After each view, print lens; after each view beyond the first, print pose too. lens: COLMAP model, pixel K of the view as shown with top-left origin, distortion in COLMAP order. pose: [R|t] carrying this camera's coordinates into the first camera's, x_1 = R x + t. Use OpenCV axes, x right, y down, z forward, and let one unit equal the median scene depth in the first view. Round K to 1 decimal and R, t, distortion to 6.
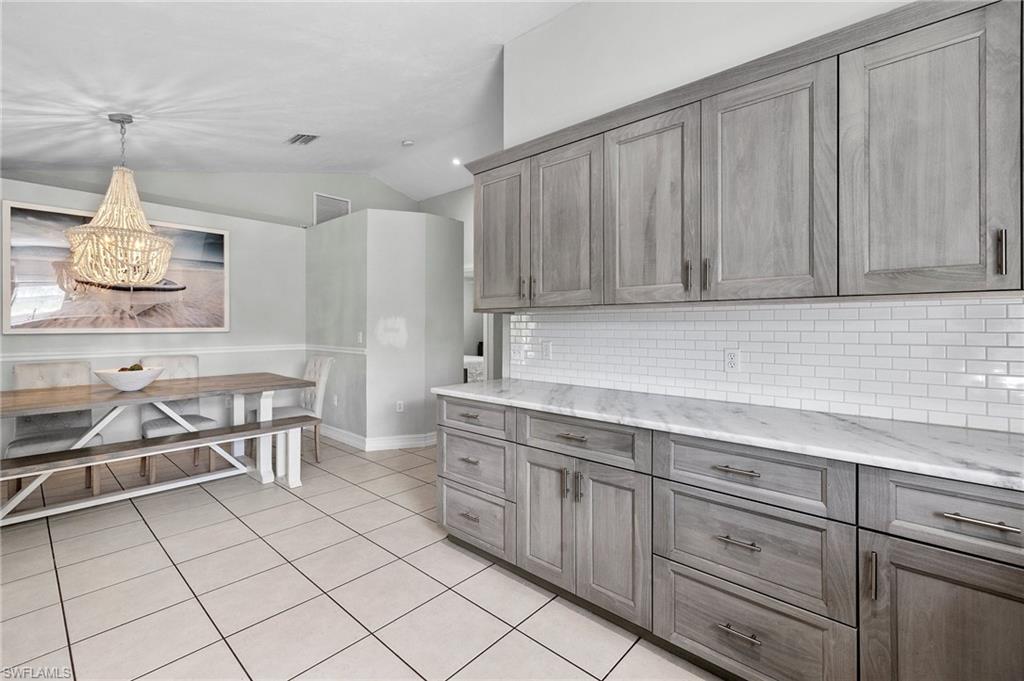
lens RADIAL K [[439.5, 0, 510.2], [0, 439.5, 325.3], [0, 0, 1]] dist [-0.000859, -0.000083]
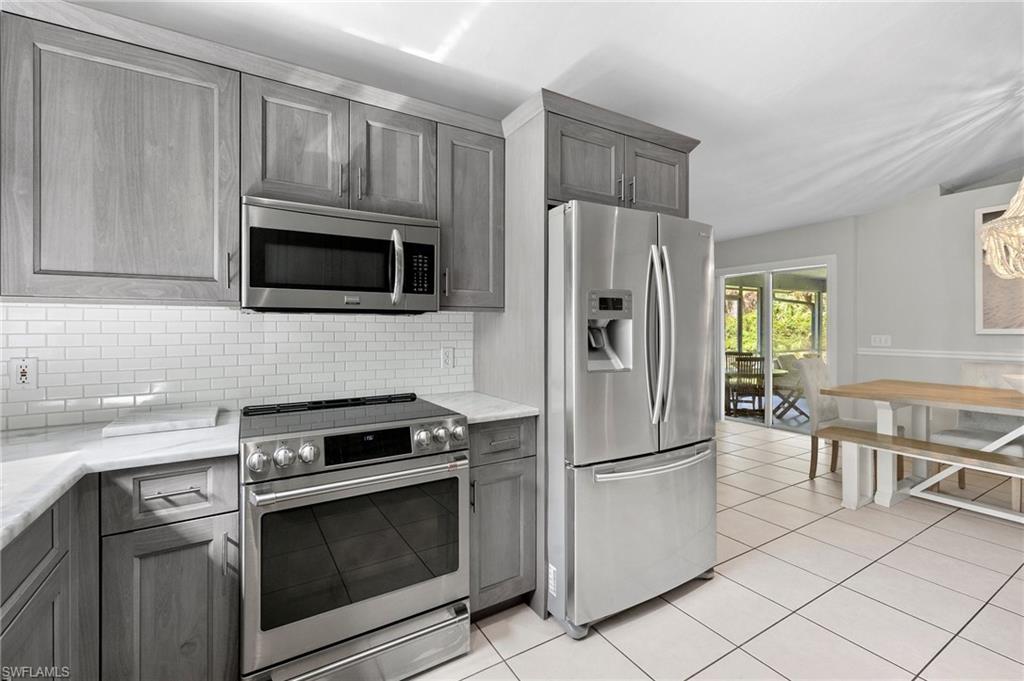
lens RADIAL K [[437.8, 0, 512.0], [0, 437.8, 340.5], [0, 0, 1]] dist [-0.003812, -0.000747]
pose [[-0.298147, 0.027842, -0.954114, 0.191310], [0.006217, 0.999610, 0.027227, -0.000633], [0.954500, 0.002186, -0.298204, 0.204990]]
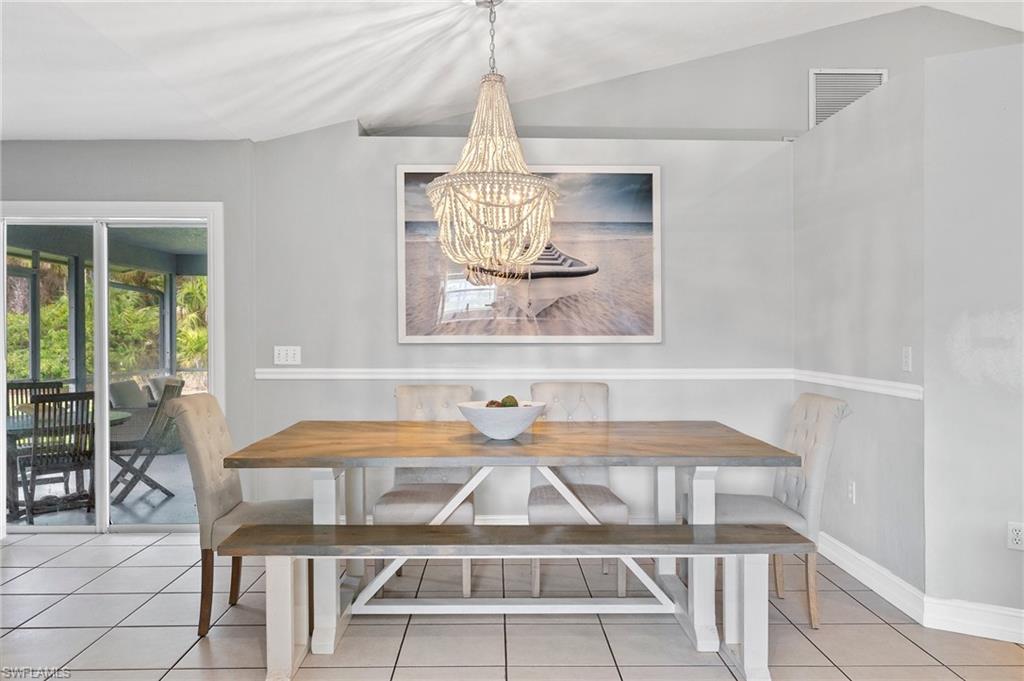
lens RADIAL K [[748.1, 0, 505.3], [0, 748.1, 331.8], [0, 0, 1]] dist [0.000629, -0.001203]
pose [[0.678494, -0.000054, -0.734606, -0.078320], [0.000480, 1.000000, 0.000370, -0.000324], [0.734606, -0.000604, 0.678494, 0.234450]]
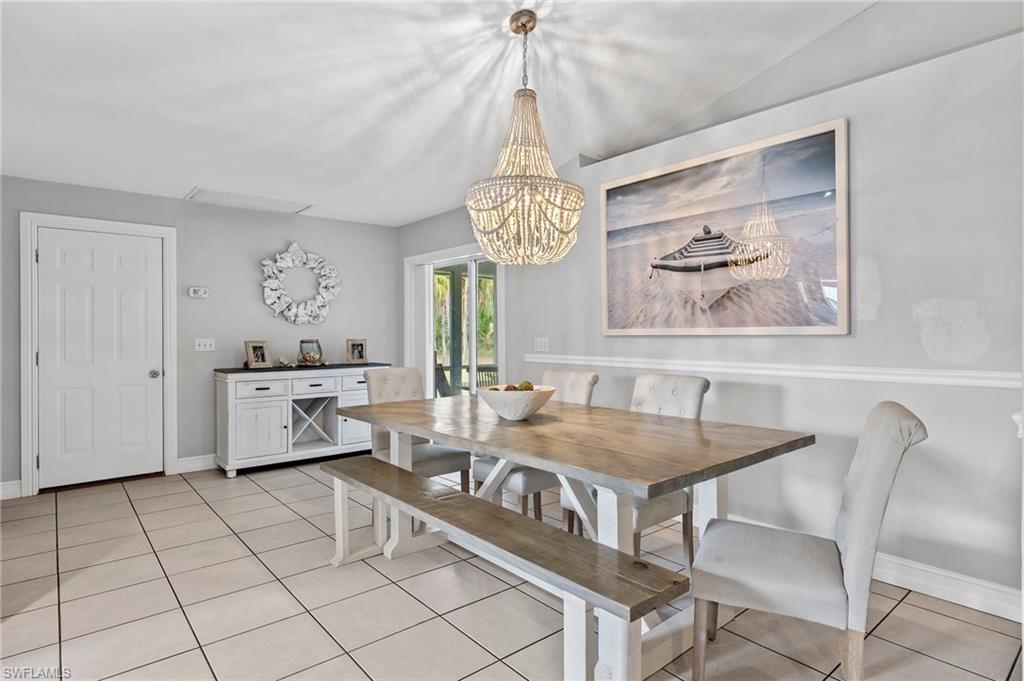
lens RADIAL K [[549.2, 0, 525.2], [0, 549.2, 336.0], [0, 0, 1]] dist [-0.000688, -0.000518]
pose [[-0.122274, 0.003112, -0.992492, -0.028321], [0.005236, 0.999983, 0.002490, 0.015175], [0.992483, -0.004892, -0.122288, 0.879009]]
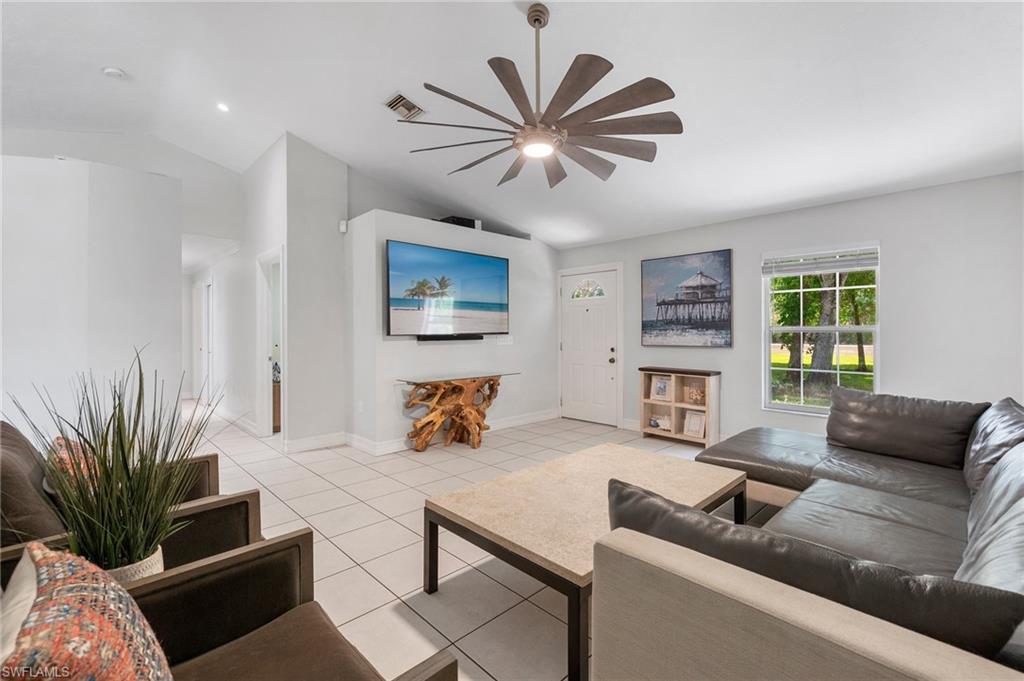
lens RADIAL K [[439.4, 0, 513.1], [0, 439.4, 335.7], [0, 0, 1]] dist [0.000246, 0.000050]
pose [[0.997845, -0.000906, -0.065609, 0.612853], [0.001527, 0.999955, 0.009404, 0.010828], [0.065597, -0.009484, 0.997801, 0.435118]]
